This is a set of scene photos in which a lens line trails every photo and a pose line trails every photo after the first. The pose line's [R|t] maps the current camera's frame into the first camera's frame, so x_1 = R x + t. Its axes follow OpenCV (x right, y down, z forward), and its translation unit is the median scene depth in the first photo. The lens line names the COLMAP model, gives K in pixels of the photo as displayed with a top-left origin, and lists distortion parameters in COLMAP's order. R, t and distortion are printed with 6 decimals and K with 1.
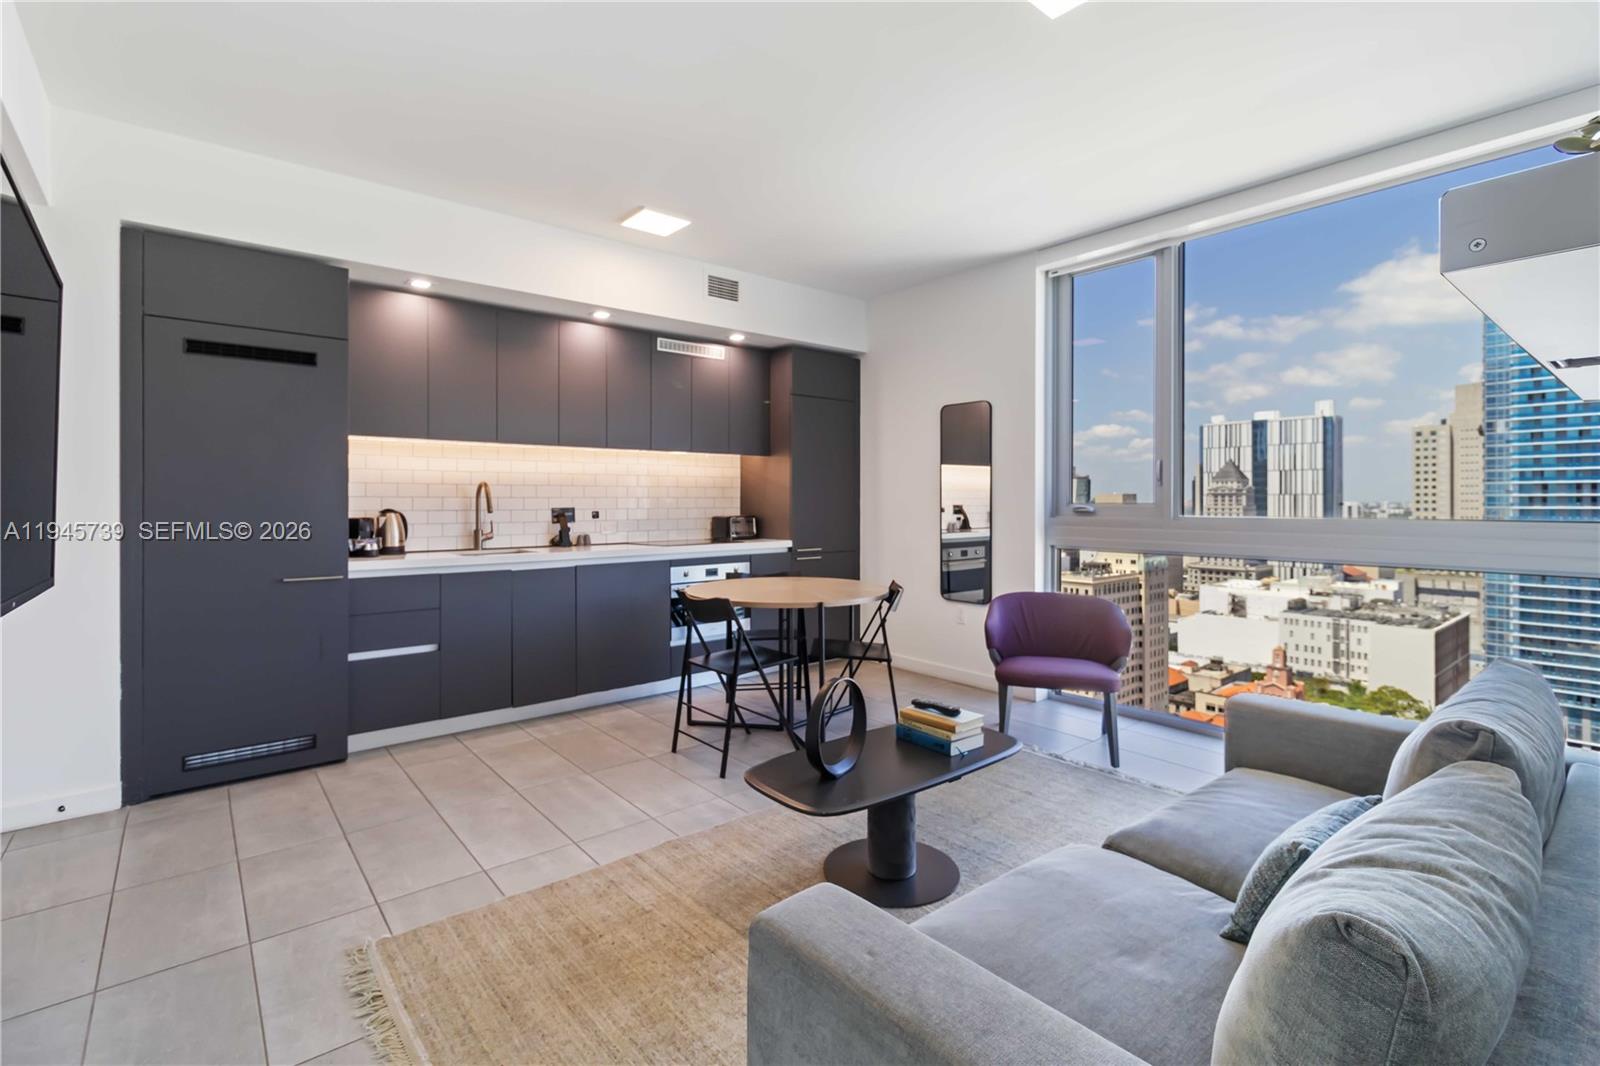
lens RADIAL K [[738.1, 0, 804.0], [0, 738.1, 501.3], [0, 0, 1]] dist [0.002488, 0.000412]
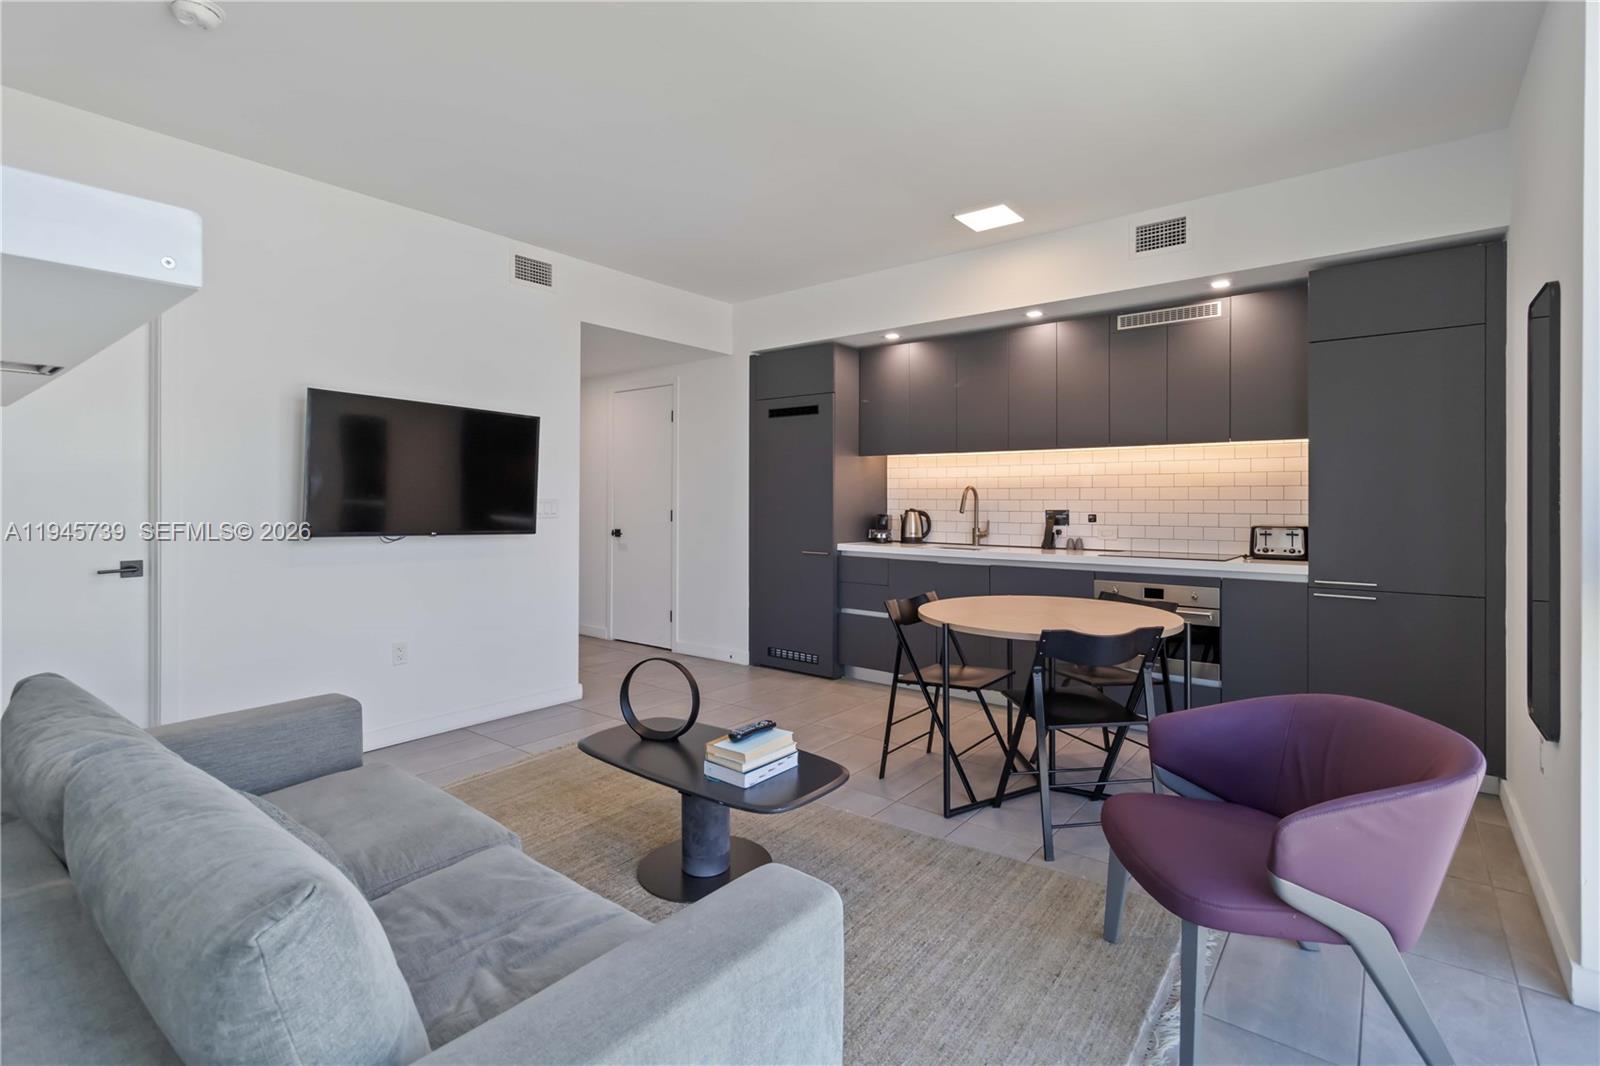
lens RADIAL K [[738.1, 0, 820.5], [0, 738.1, 498.9], [0, 0, 1]] dist [0.002488, 0.000412]
pose [[0.218471, -0.004430, -0.975833, 0.628314], [-0.006179, 0.999963, -0.005923, 0.001429], [0.975824, 0.007324, 0.218436, 0.512434]]
